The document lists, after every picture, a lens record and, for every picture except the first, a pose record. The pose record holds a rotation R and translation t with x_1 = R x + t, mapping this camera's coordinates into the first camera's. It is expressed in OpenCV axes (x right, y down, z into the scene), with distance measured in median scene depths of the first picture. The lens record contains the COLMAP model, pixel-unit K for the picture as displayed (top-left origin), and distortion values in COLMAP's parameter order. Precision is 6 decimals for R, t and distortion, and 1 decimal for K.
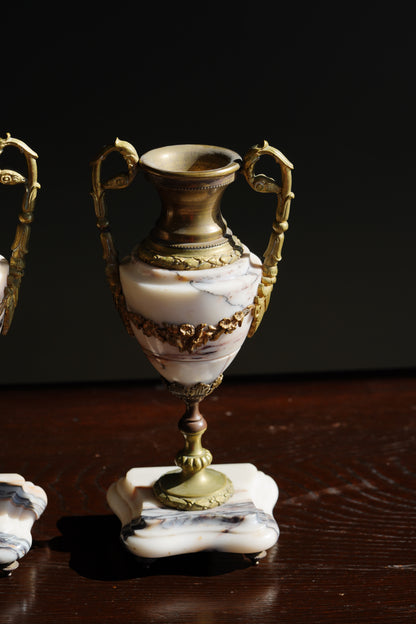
lens RADIAL K [[1781.5, 0, 208.0], [0, 1781.5, 312.0], [0, 0, 1]] dist [-0.109086, -1.975019]
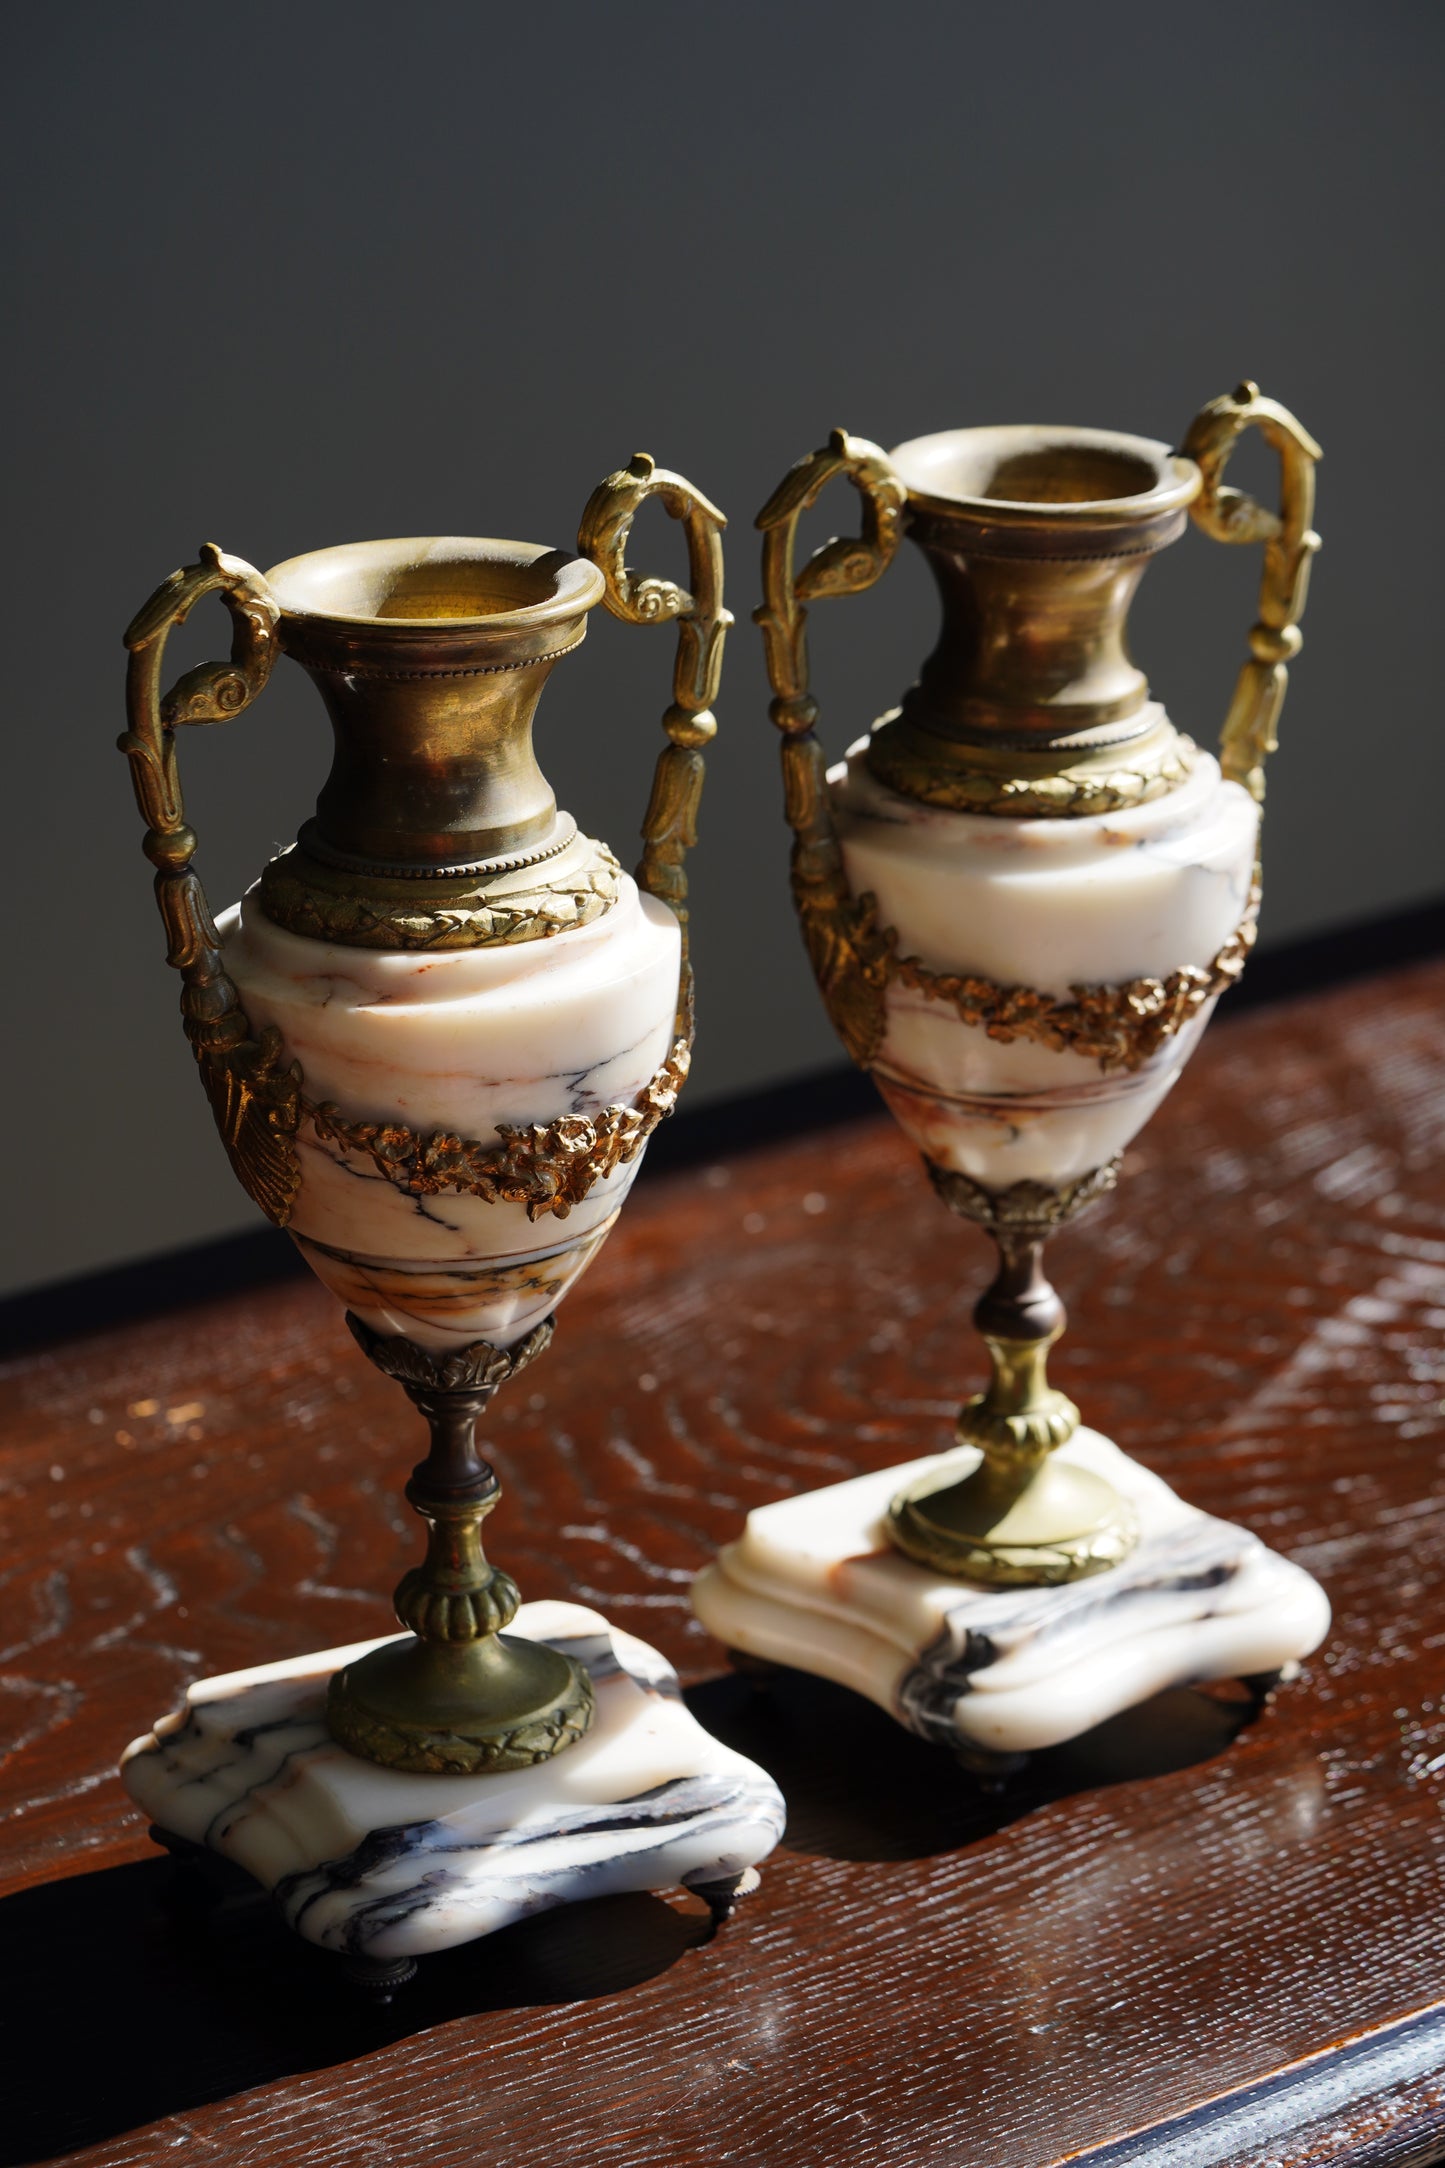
lens RADIAL K [[6189.5, 0, 722.5], [0, 6189.5, 1084.0], [0, 0, 1]] dist [-0.109086, -1.975019]
pose [[0.854987, -0.173232, 0.488865, -0.612494], [0.178303, 0.983295, 0.036597, -0.028068], [-0.487038, 0.055877, 0.871592, 0.069326]]
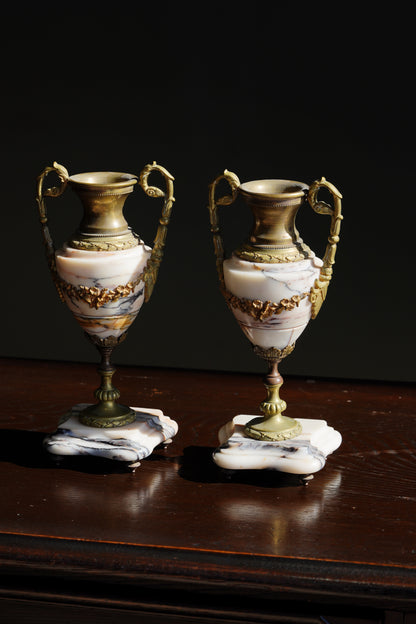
lens RADIAL K [[1781.5, 0, 208.0], [0, 1781.5, 312.0], [0, 0, 1]] dist [-0.109086, -1.975019]
pose [[0.955160, 0.083547, -0.284059, 0.352065], [-0.107458, 0.991768, -0.069635, 0.118447], [0.275902, 0.097037, 0.956275, -0.374178]]
